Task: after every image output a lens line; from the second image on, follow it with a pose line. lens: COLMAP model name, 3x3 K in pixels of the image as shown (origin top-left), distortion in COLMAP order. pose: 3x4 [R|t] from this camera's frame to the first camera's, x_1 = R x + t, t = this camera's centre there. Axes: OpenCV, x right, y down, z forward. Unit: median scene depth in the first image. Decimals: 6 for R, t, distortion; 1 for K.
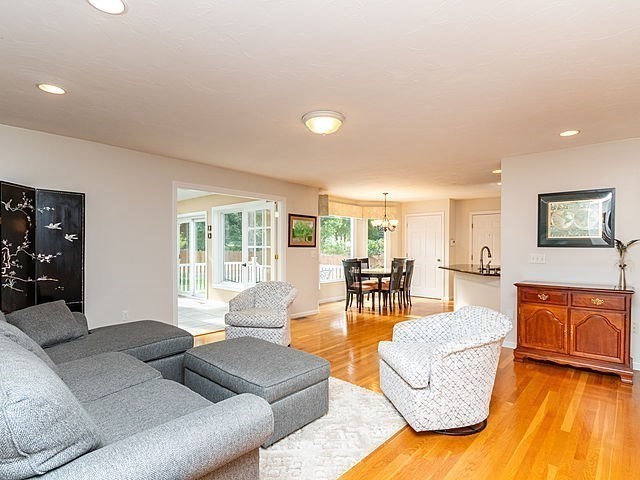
lens RADIAL K [[340.9, 0, 321.2], [0, 340.9, 243.3], [0, 0, 1]] dist [-0.004572, -0.004540]
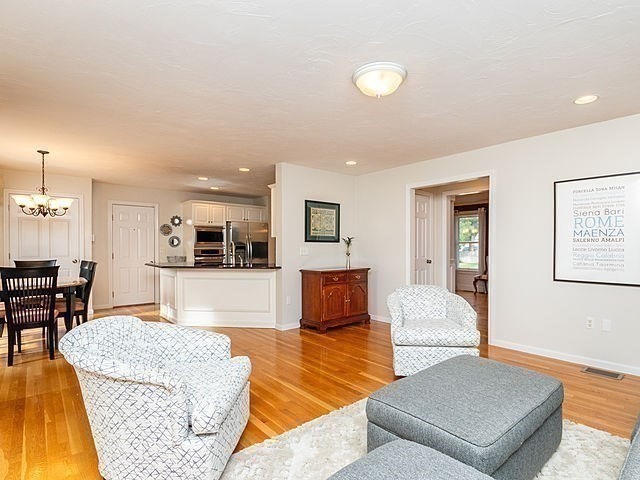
lens RADIAL K [[340.9, 0, 317.6], [0, 340.9, 242.3], [0, 0, 1]] dist [-0.004572, -0.004540]
pose [[0.150534, 0.001044, 0.988604, -0.589074], [-0.007593, 0.999971, 0.000100, 0.012084], [-0.988576, -0.007521, 0.150538, 0.757363]]
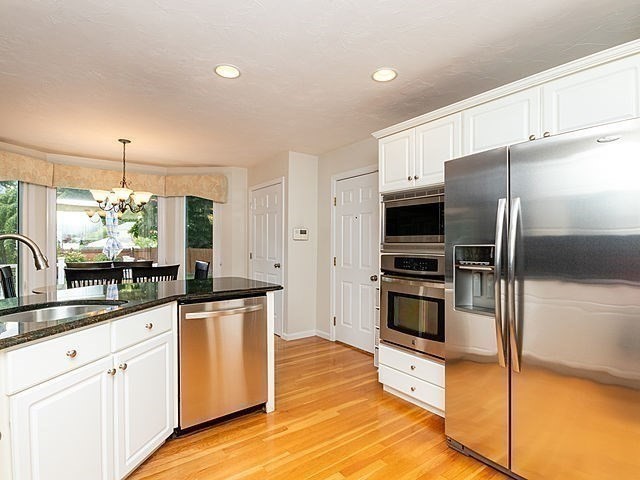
lens RADIAL K [[340.9, 0, 319.0], [0, 340.9, 243.9], [0, 0, 1]] dist [-0.004572, -0.004540]
pose [[0.976412, -0.001738, -0.215907, 1.053115], [0.002770, 0.999986, 0.004480, 0.026597], [0.215896, -0.004973, 0.976404, 0.945273]]
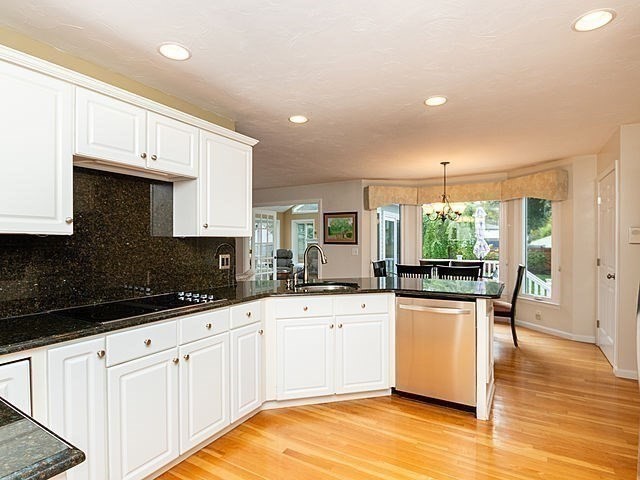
lens RADIAL K [[340.9, 0, 319.8], [0, 340.9, 242.7], [0, 0, 1]] dist [-0.004572, -0.004540]
pose [[0.180902, -0.002761, -0.983497, 1.399997], [0.006542, 0.999977, -0.001604, 0.012276], [0.983479, -0.006144, 0.180916, 1.137550]]
